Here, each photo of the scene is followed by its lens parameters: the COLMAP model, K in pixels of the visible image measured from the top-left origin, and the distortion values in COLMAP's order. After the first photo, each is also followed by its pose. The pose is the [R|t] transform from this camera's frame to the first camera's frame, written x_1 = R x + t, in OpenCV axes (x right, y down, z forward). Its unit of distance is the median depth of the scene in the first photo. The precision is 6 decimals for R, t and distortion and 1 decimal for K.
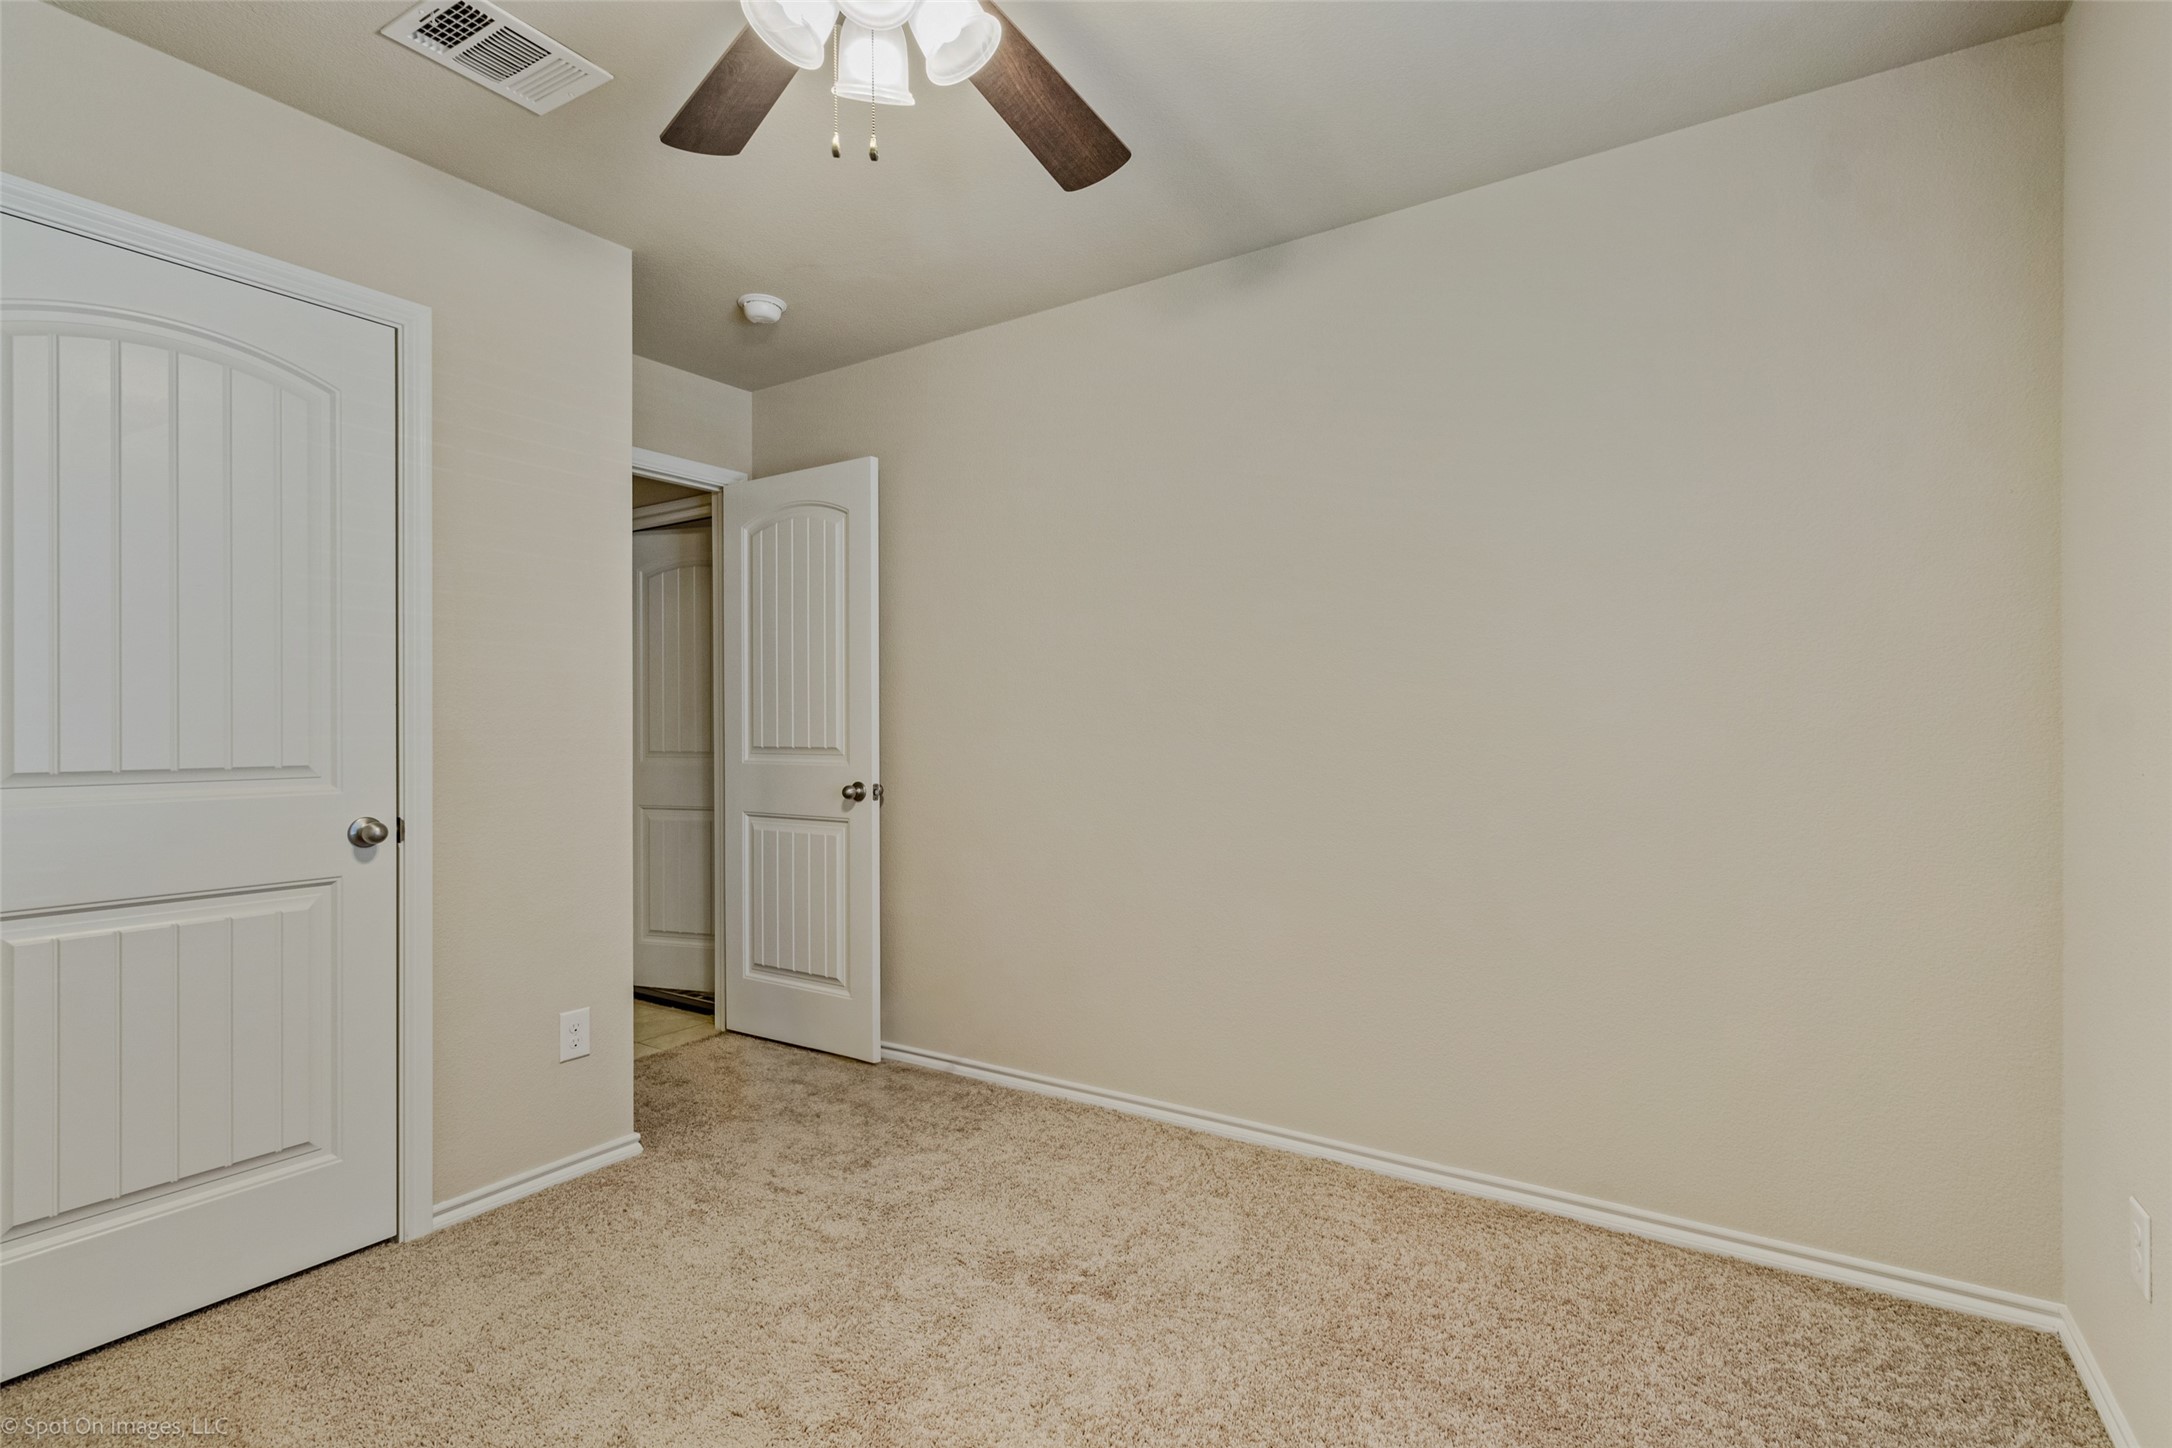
lens RADIAL K [[1026.1, 0, 1093.4], [0, 1026.1, 739.3], [0, 0, 1]] dist [0.006236, 0.000499]
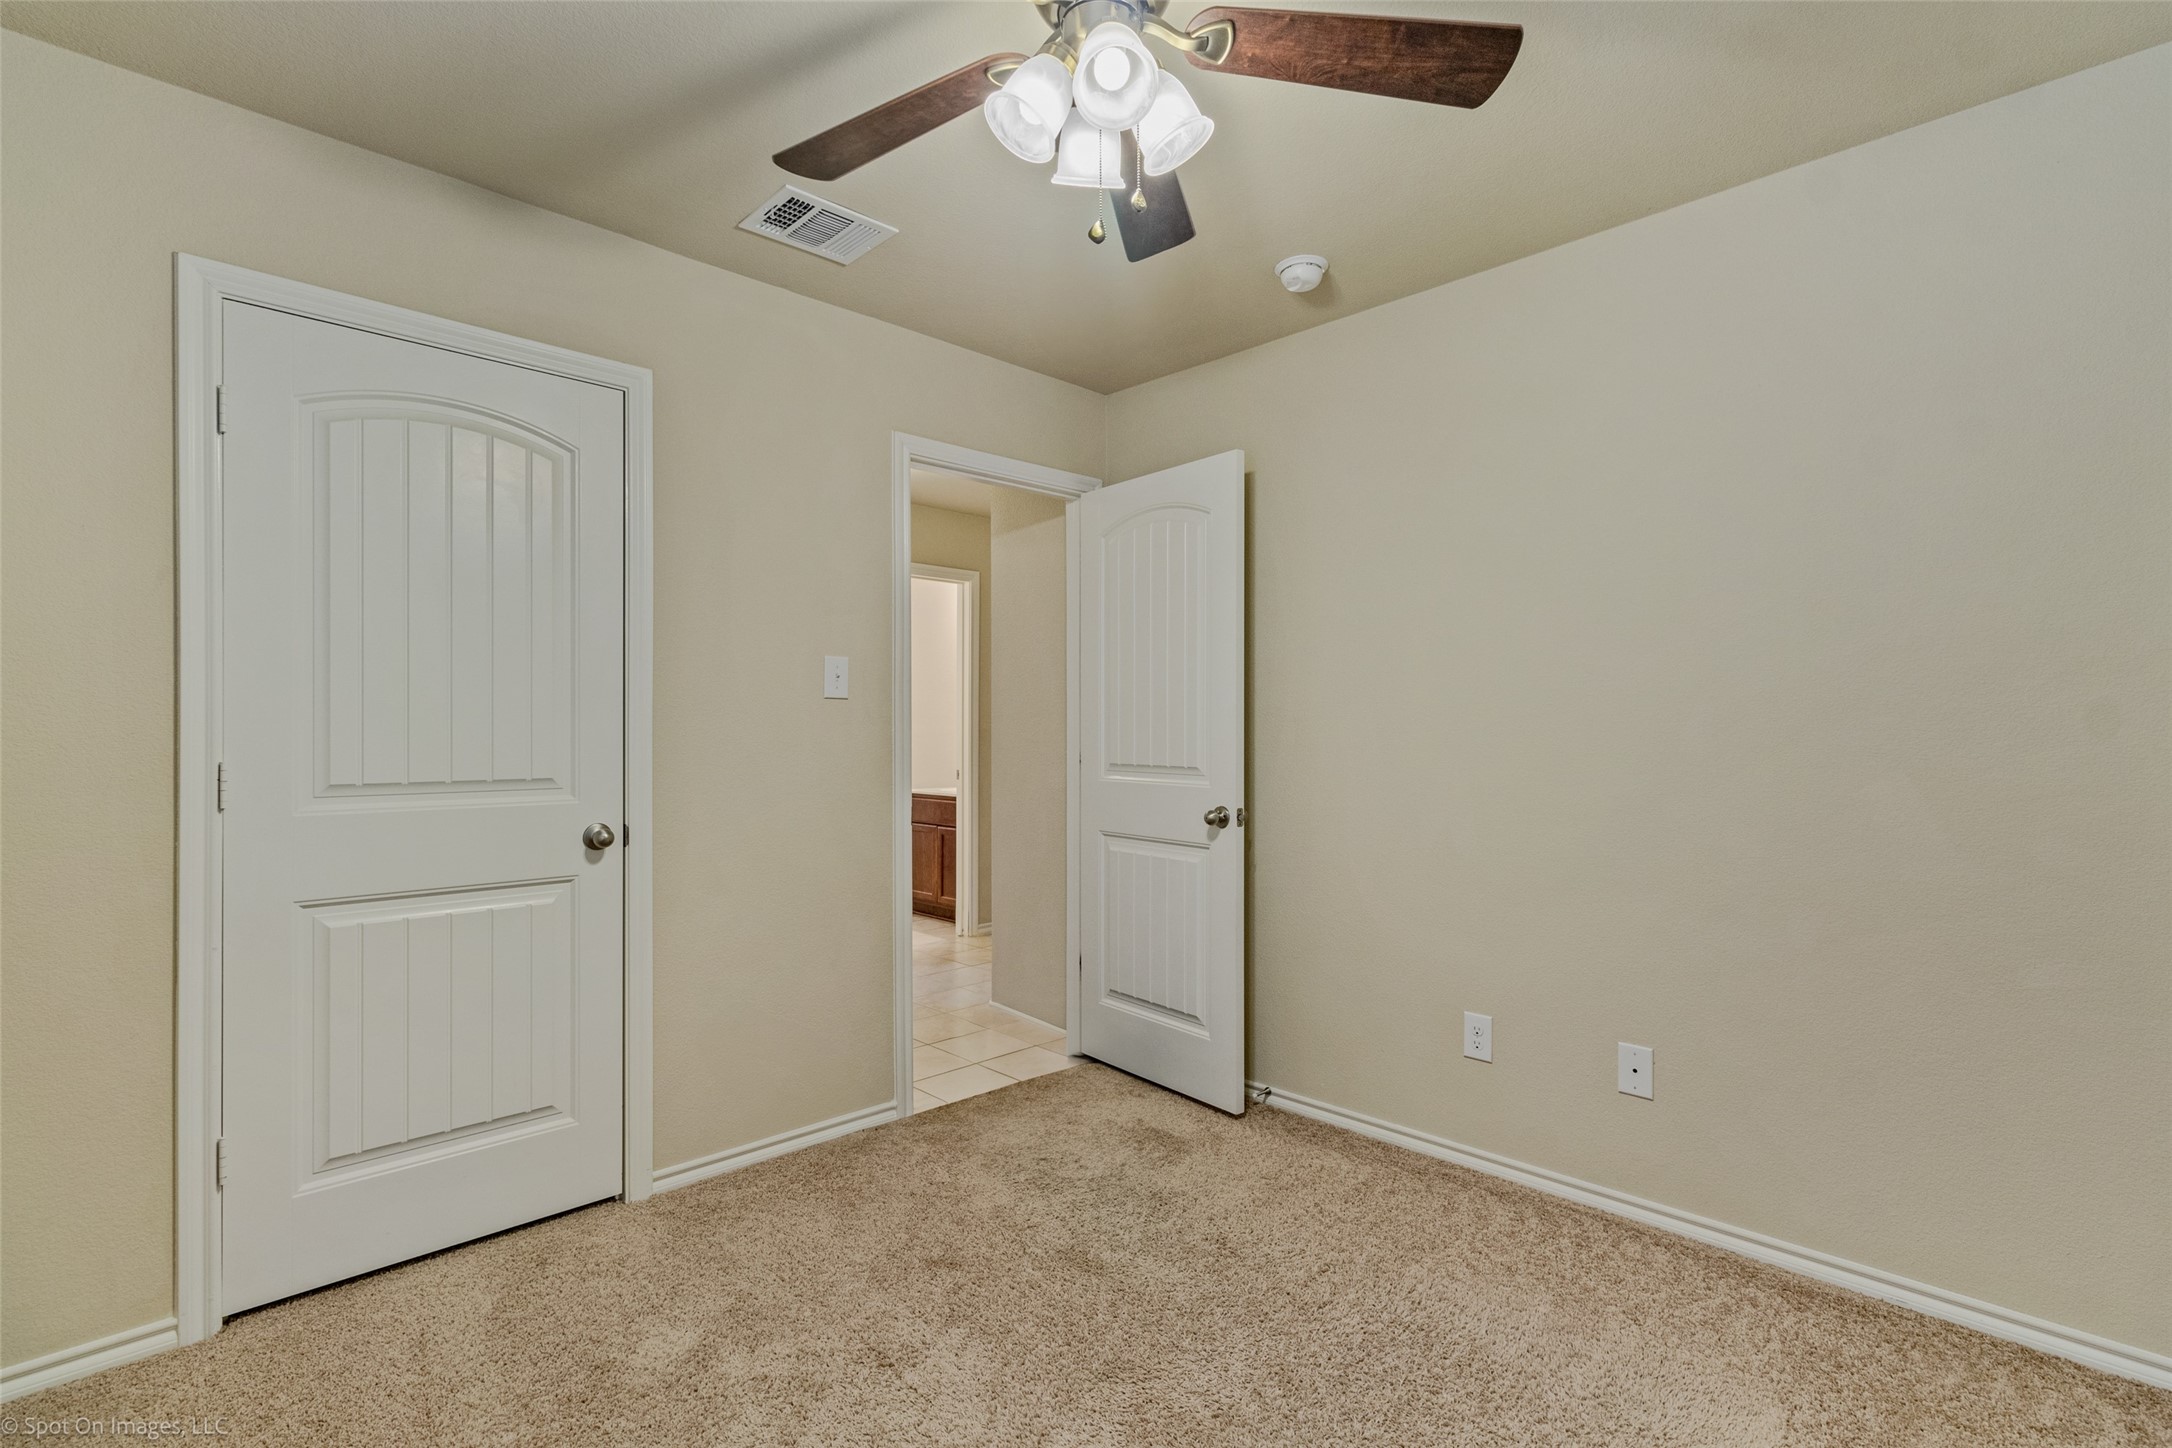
lens RADIAL K [[952.2, 0, 1083.9], [0, 952.2, 753.3], [0, 0, 1]] dist [0.010545, 0.000262]
pose [[0.968164, -0.000143, -0.250317, 0.076981], [0.000181, 1.000000, 0.000131, -0.002178], [0.250317, -0.000172, 0.968164, 0.116038]]
